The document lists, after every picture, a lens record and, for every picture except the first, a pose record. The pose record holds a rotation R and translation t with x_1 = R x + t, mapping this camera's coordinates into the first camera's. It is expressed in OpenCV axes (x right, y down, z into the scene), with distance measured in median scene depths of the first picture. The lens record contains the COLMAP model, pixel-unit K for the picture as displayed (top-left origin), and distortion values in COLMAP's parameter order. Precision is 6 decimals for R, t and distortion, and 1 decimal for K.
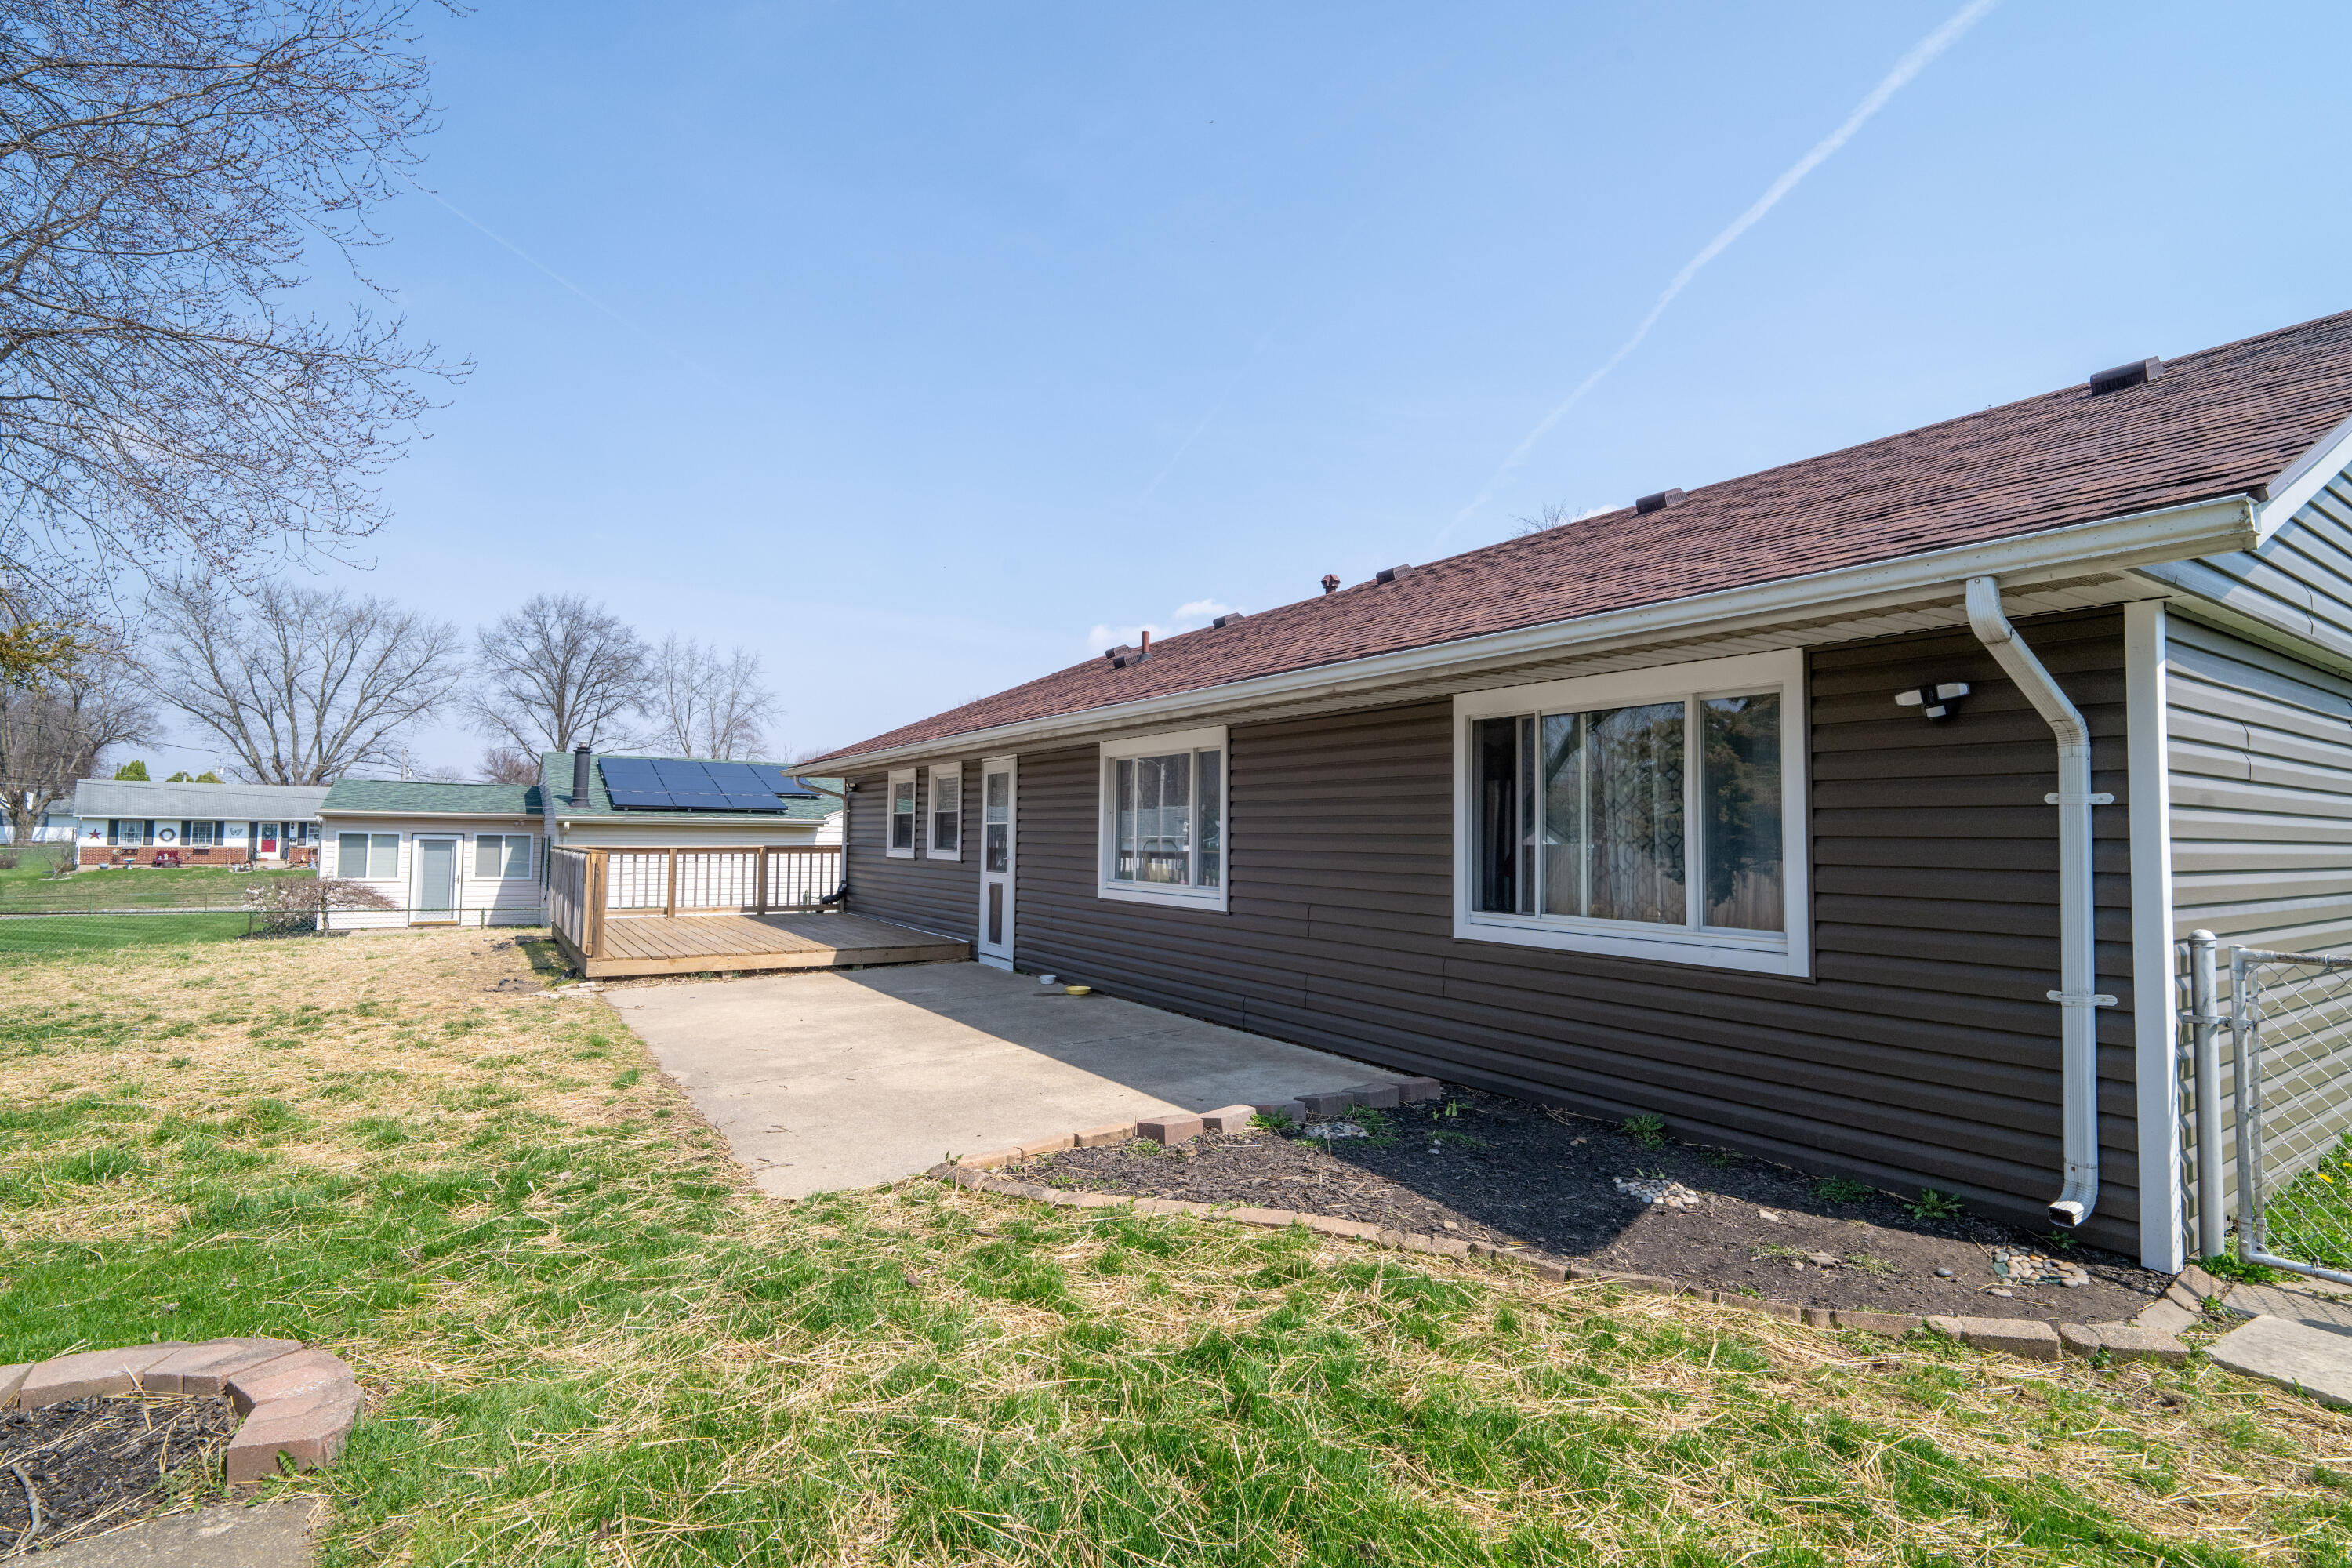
lens RADIAL K [[1070.5, 0, 1172.5], [0, 1070.5, 781.2], [0, 0, 1]] dist [-0.031520, -0.002034]
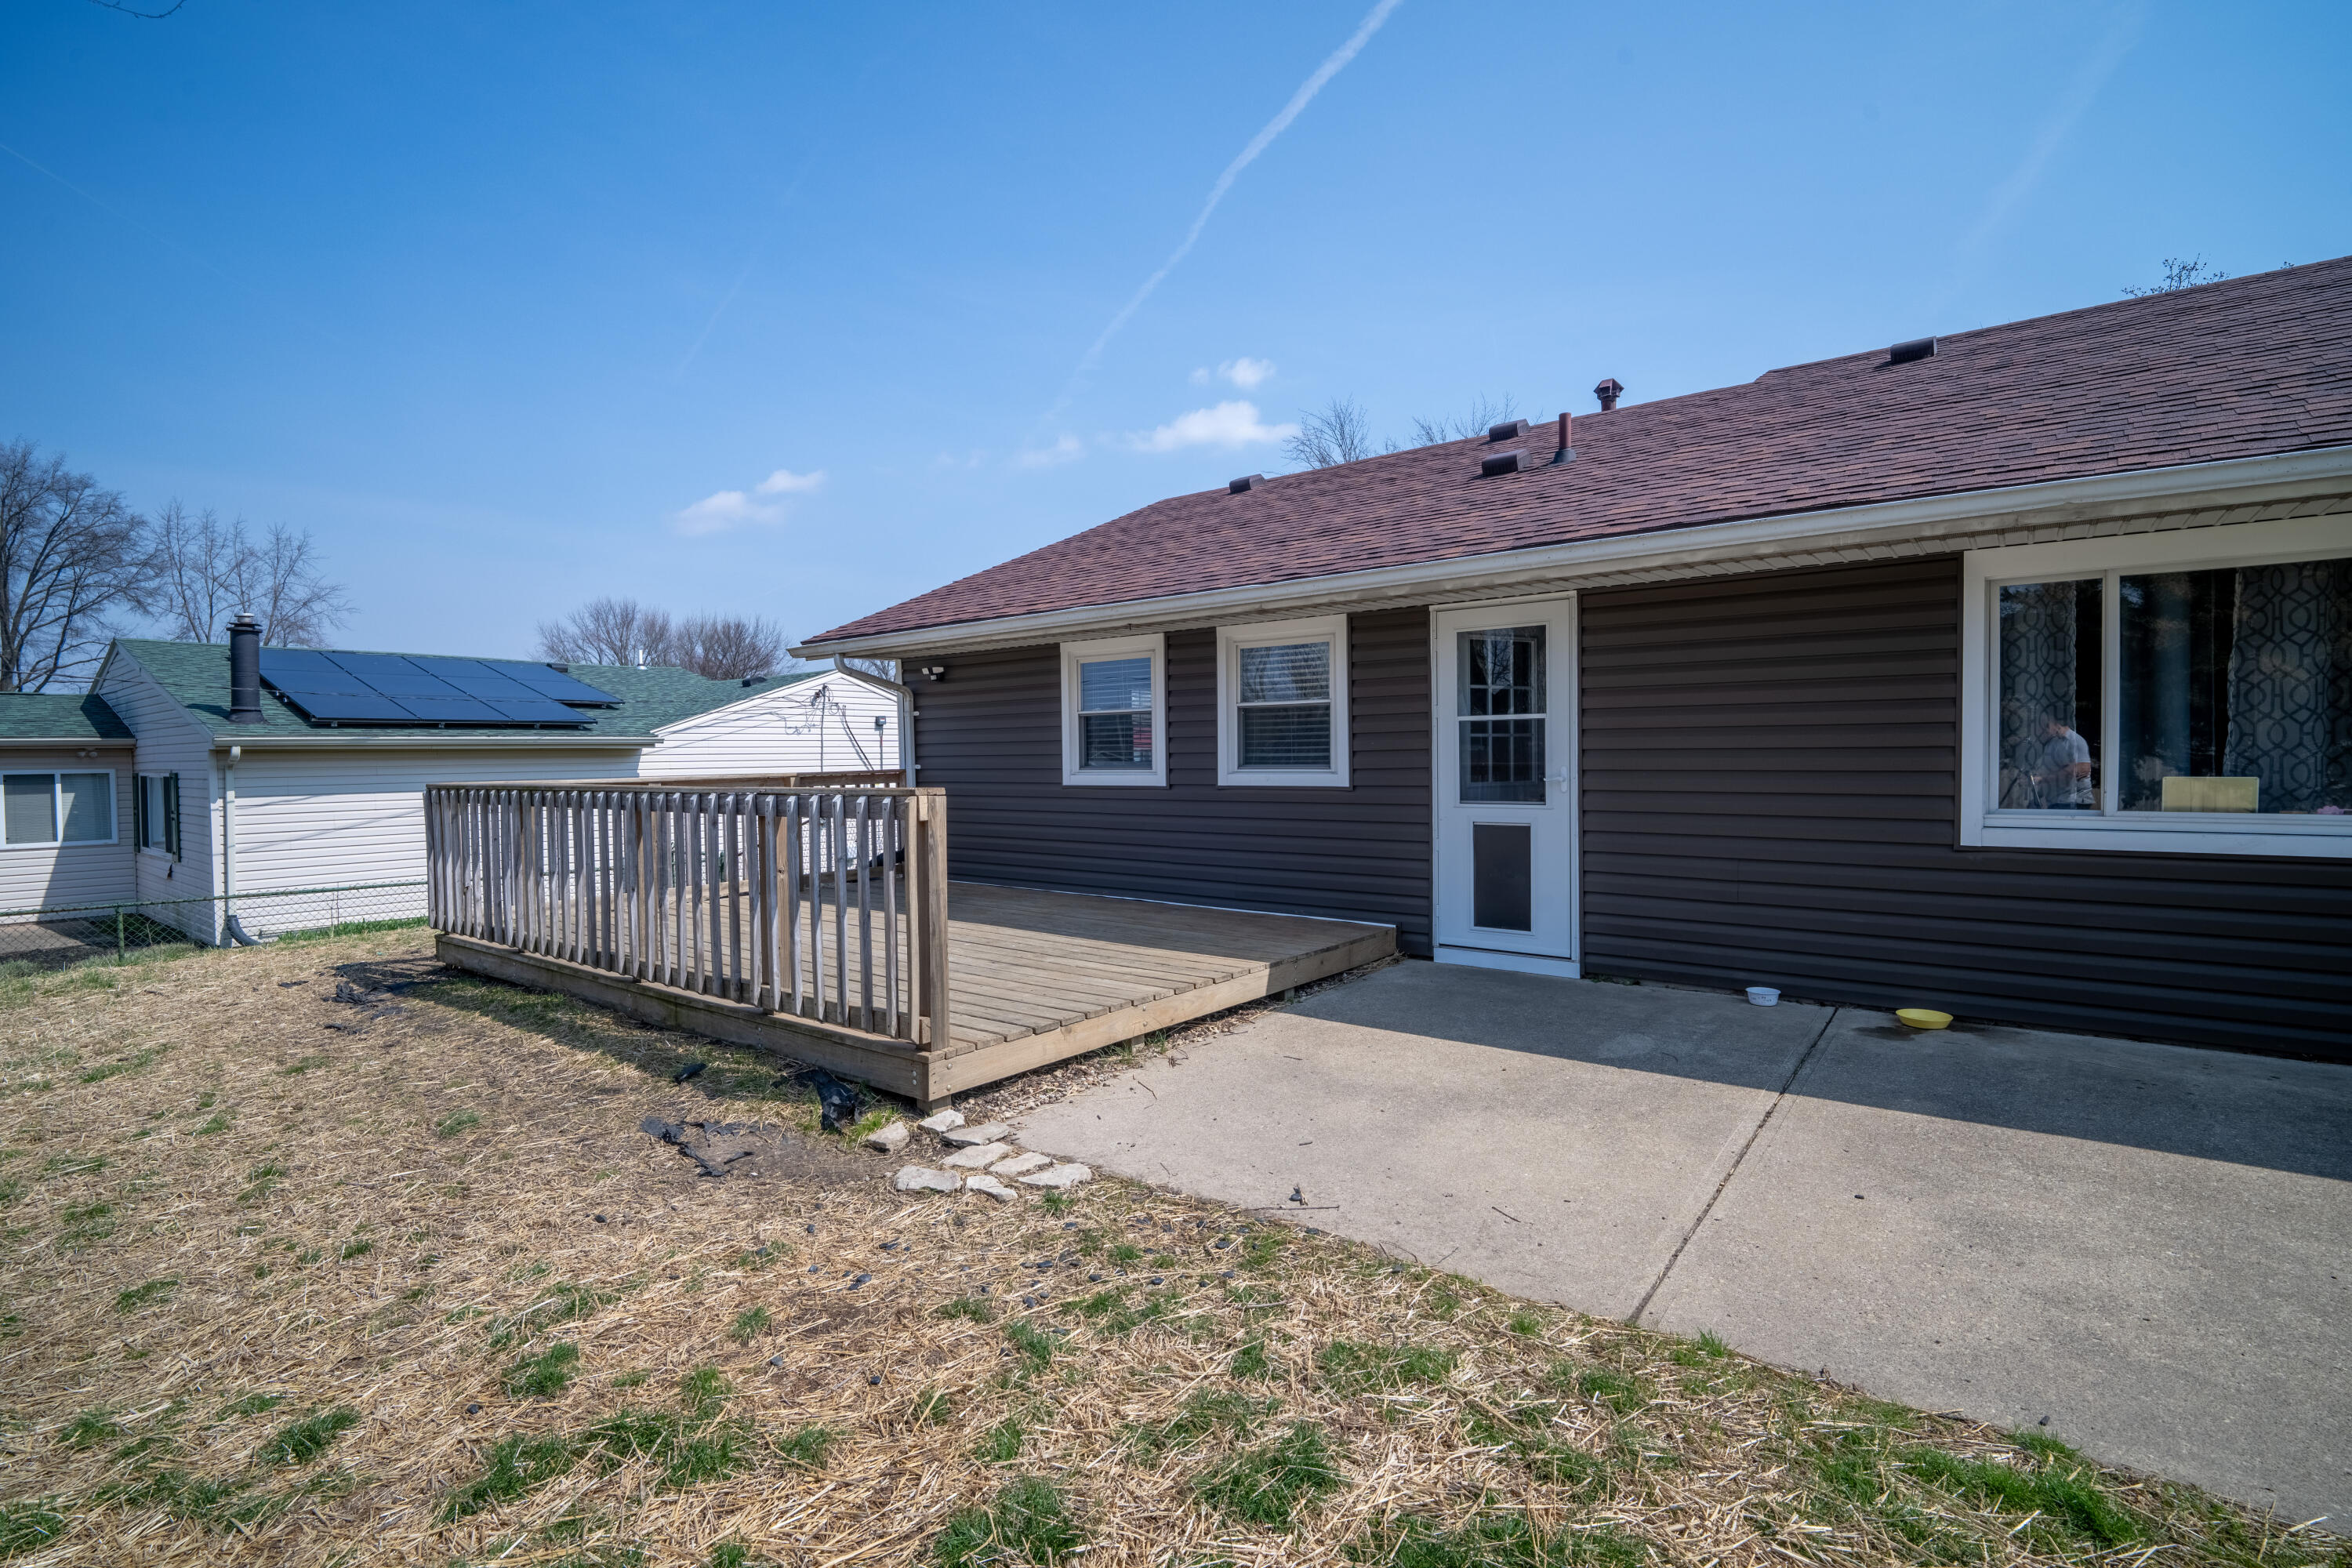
lens RADIAL K [[1070.5, 0, 1185.6], [0, 1070.5, 789.0], [0, 0, 1]] dist [-0.031520, -0.002034]
pose [[0.939656, -0.027533, 0.341012, -0.181419], [-0.000136, 0.996726, 0.080849, 0.009701], [-0.342122, -0.076016, 0.936576, 0.179541]]
